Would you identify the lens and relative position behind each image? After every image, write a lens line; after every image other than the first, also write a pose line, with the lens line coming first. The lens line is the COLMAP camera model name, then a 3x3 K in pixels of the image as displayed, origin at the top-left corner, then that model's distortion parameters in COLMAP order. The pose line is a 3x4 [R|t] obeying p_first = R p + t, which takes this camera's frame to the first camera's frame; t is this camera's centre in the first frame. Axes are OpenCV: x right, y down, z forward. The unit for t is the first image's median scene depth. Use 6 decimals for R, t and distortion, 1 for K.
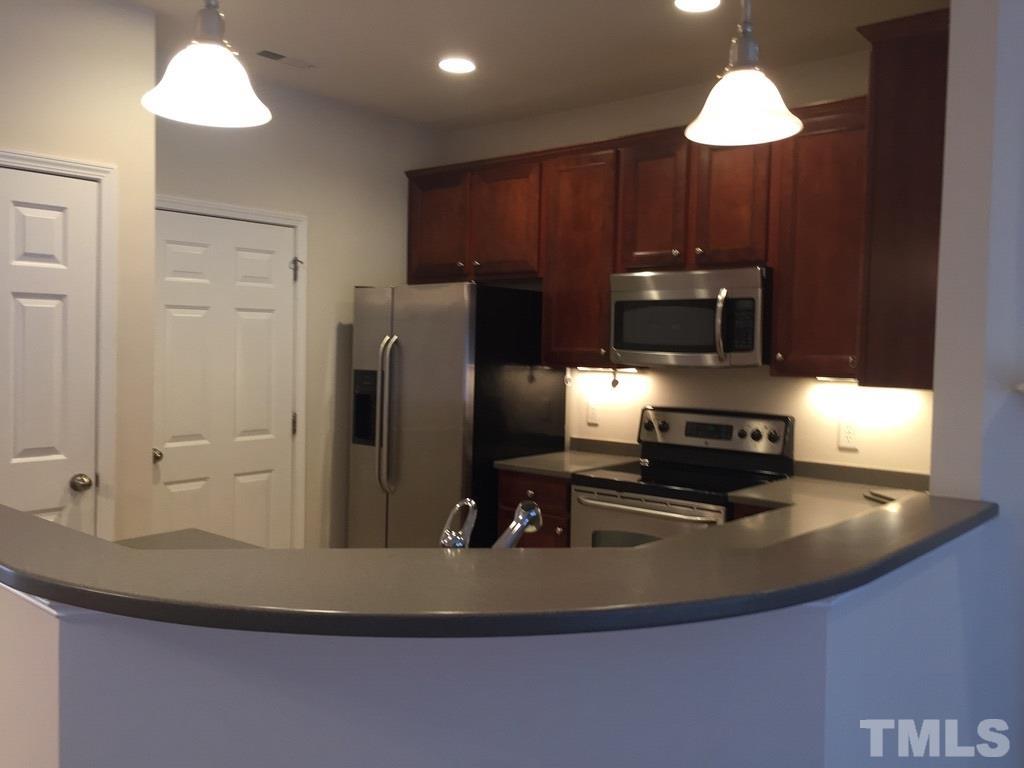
lens RADIAL K [[877.5, 0, 516.5], [0, 877.5, 368.8], [0, 0, 1]] dist [0.055709, -0.052363]
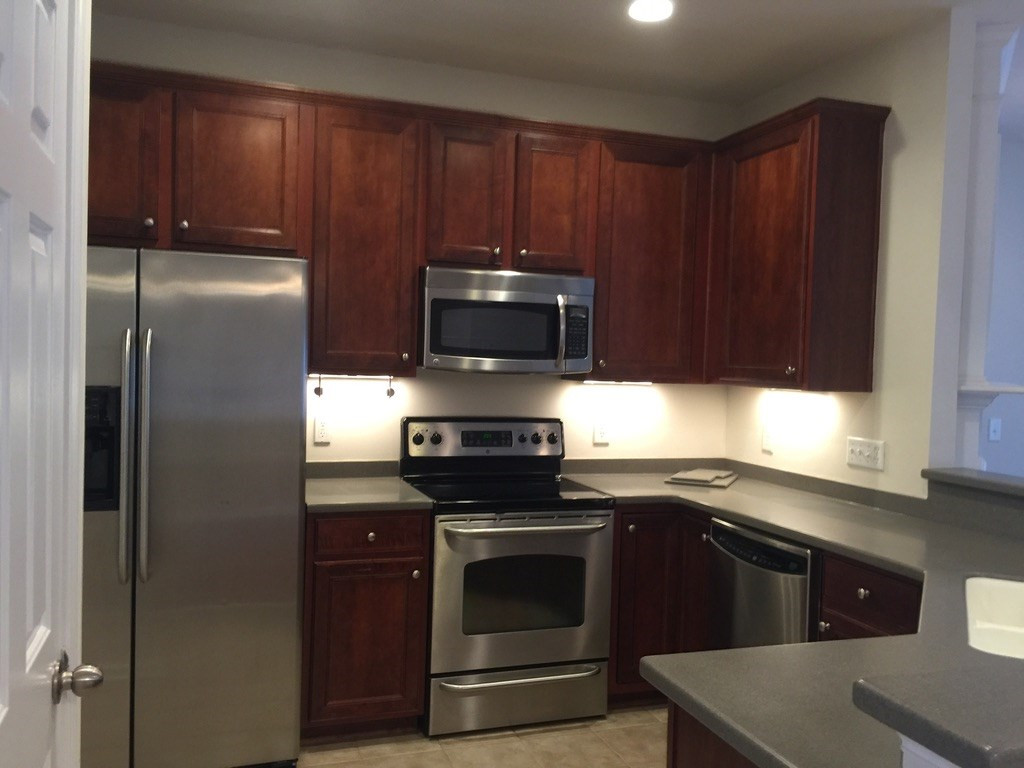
lens RADIAL K [[877.5, 0, 519.2], [0, 877.5, 386.8], [0, 0, 1]] dist [0.055709, -0.052363]
pose [[0.504736, -0.031802, 0.862688, -0.592614], [0.002892, 0.999378, 0.035149, -0.019908], [-0.863269, -0.015246, 0.504514, 0.486222]]
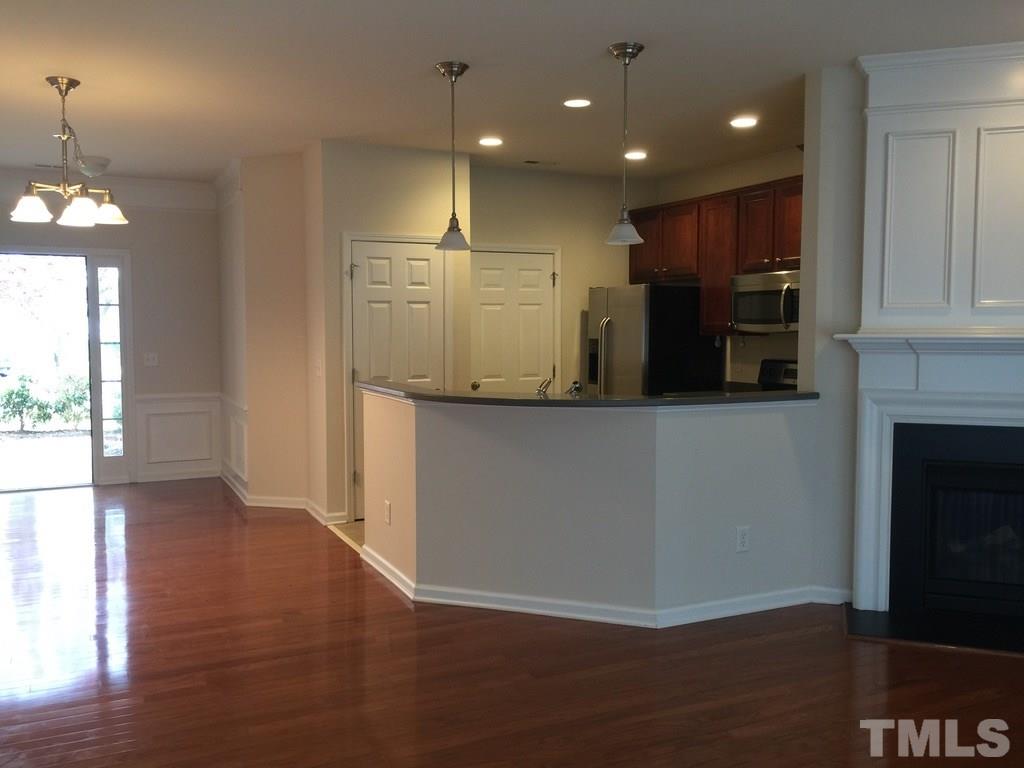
lens RADIAL K [[877.5, 0, 516.1], [0, 877.5, 379.0], [0, 0, 1]] dist [0.055709, -0.052363]
pose [[0.917657, 0.005325, -0.397338, 0.385242], [0.007406, 0.999507, 0.030498, 0.028618], [0.397305, -0.030930, 0.917165, -0.629869]]
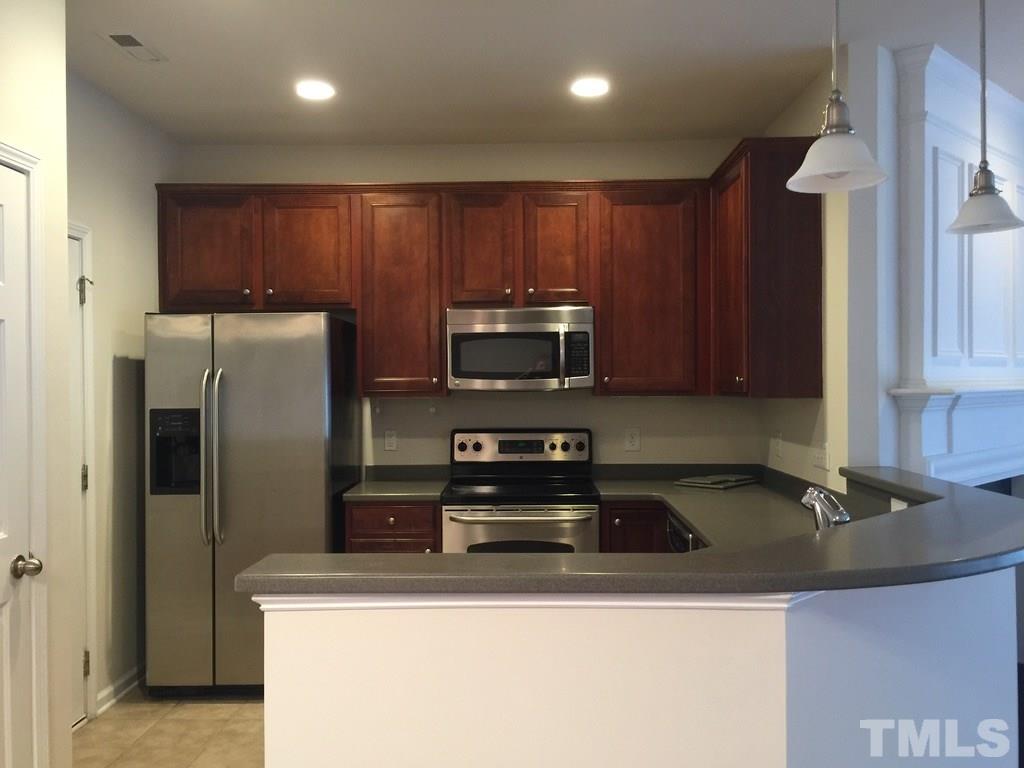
lens RADIAL K [[877.5, 0, 517.7], [0, 877.5, 384.2], [0, 0, 1]] dist [0.055709, -0.052363]
pose [[0.776563, -0.027952, 0.629420, -0.506981], [0.039570, 0.999207, -0.004447, -0.006179], [-0.628796, 0.028360, 0.777053, 0.108100]]
